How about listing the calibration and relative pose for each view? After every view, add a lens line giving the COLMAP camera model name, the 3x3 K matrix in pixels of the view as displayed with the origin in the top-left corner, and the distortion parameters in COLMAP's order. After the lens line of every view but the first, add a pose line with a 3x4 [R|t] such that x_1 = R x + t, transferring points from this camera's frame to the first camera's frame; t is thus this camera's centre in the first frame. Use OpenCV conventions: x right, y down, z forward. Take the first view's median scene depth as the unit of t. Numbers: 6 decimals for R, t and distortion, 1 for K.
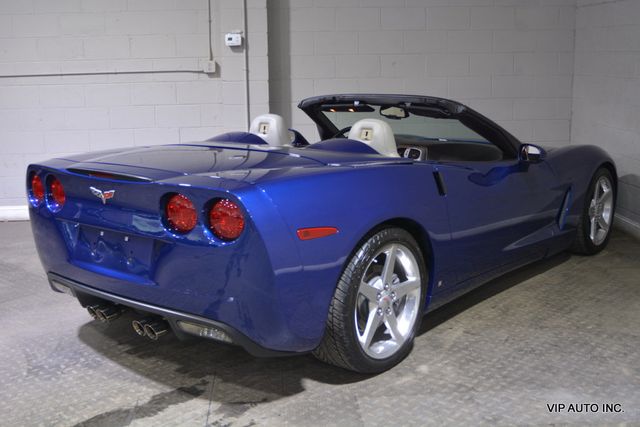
lens RADIAL K [[782.0, 0, 320.0], [0, 782.0, 213.5], [0, 0, 1]] dist [-0.049100, -0.005904]
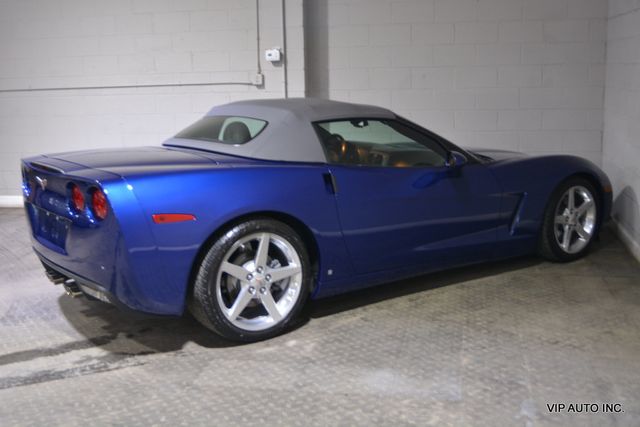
lens RADIAL K [[771.7, 0, 320.0], [0, 771.7, 213.5], [0, 0, 1]] dist [-0.057827, -0.003402]
pose [[0.965071, 0.041791, -0.258634, 0.373720], [-0.044038, 0.999026, -0.002897, 0.007342], [0.258261, 0.014186, 0.965971, -0.075914]]
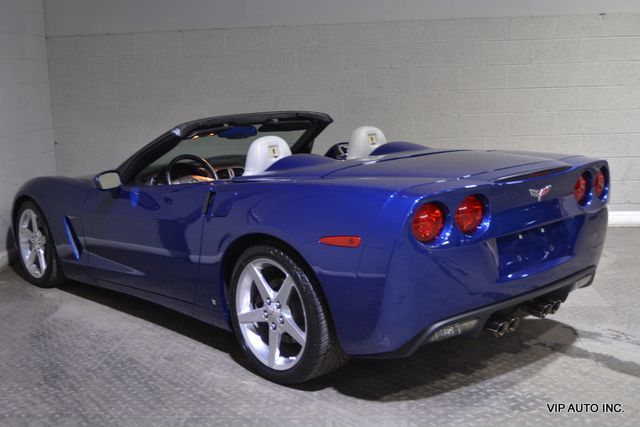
lens RADIAL K [[828.5, 0, 320.0], [0, 828.5, 213.5], [0, 0, 1]] dist [-0.046535, -0.019121]
pose [[0.142770, -0.158789, 0.976935, -1.064973], [0.231443, 0.965038, 0.123032, -0.152933], [-0.962315, 0.208539, 0.174529, 0.832517]]
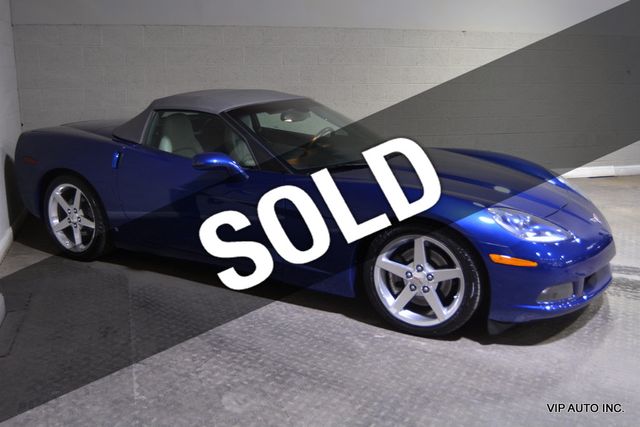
lens RADIAL K [[613.3, 0, 320.0], [0, 613.3, 213.5], [0, 0, 1]] dist [-0.072875, 0.004581]
pose [[-0.250856, -0.214009, 0.944072, -0.928413], [0.195131, 0.944058, 0.265856, -0.249020], [-0.948153, 0.250909, -0.195063, 1.304109]]
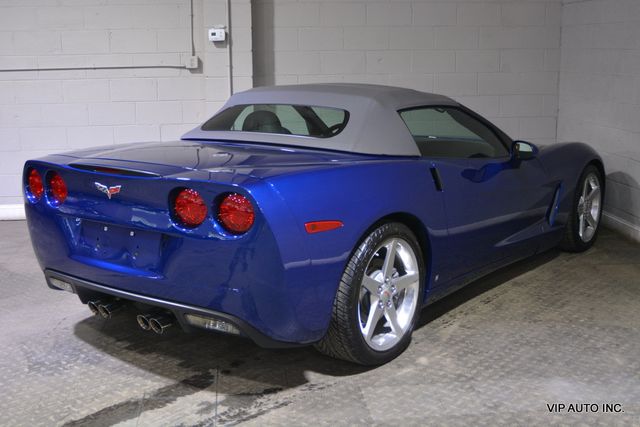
lens RADIAL K [[828.5, 0, 320.0], [0, 828.5, 213.5], [0, 0, 1]] dist [-0.046535, -0.019121]
pose [[0.999153, -0.002781, 0.041048, -0.037156], [0.002927, 0.999990, -0.003503, 0.008194], [-0.041038, 0.003620, 0.999151, -0.061489]]
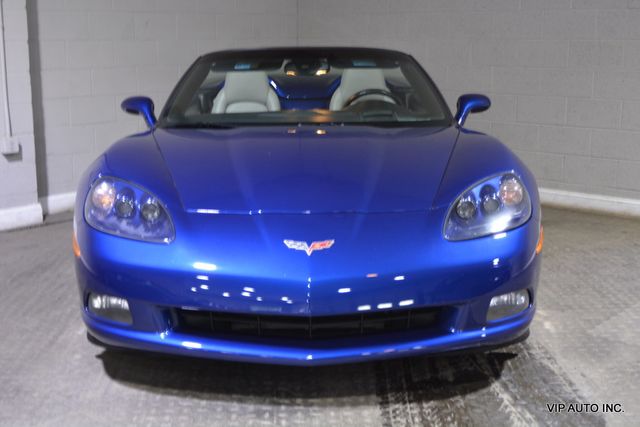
lens RADIAL K [[859.1, 0, 320.0], [0, 859.1, 213.5], [0, 0, 1]] dist [-0.040345, -0.016785]
pose [[0.714887, -0.127549, 0.687508, -0.695674], [0.130896, 0.990252, 0.047606, -0.009175], [-0.686879, 0.055959, 0.724615, 0.320396]]
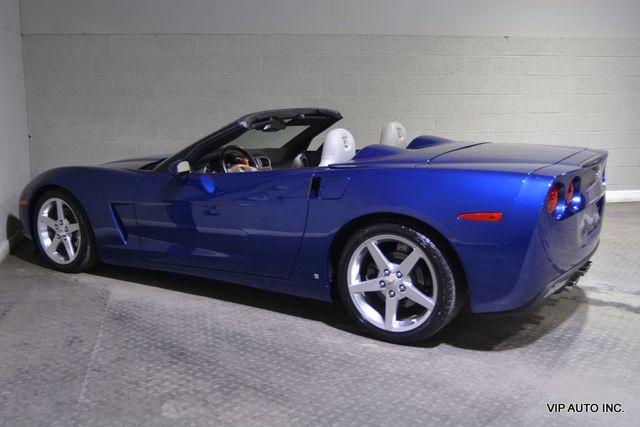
lens RADIAL K [[699.0, 0, 320.0], [0, 699.0, 213.5], [0, 0, 1]] dist [-0.064437, 0.008047]
pose [[-0.139521, -0.173505, 0.974900, -1.028721], [0.203988, 0.958377, 0.199758, -0.220042], [-0.968980, 0.226738, -0.098321, 1.198397]]
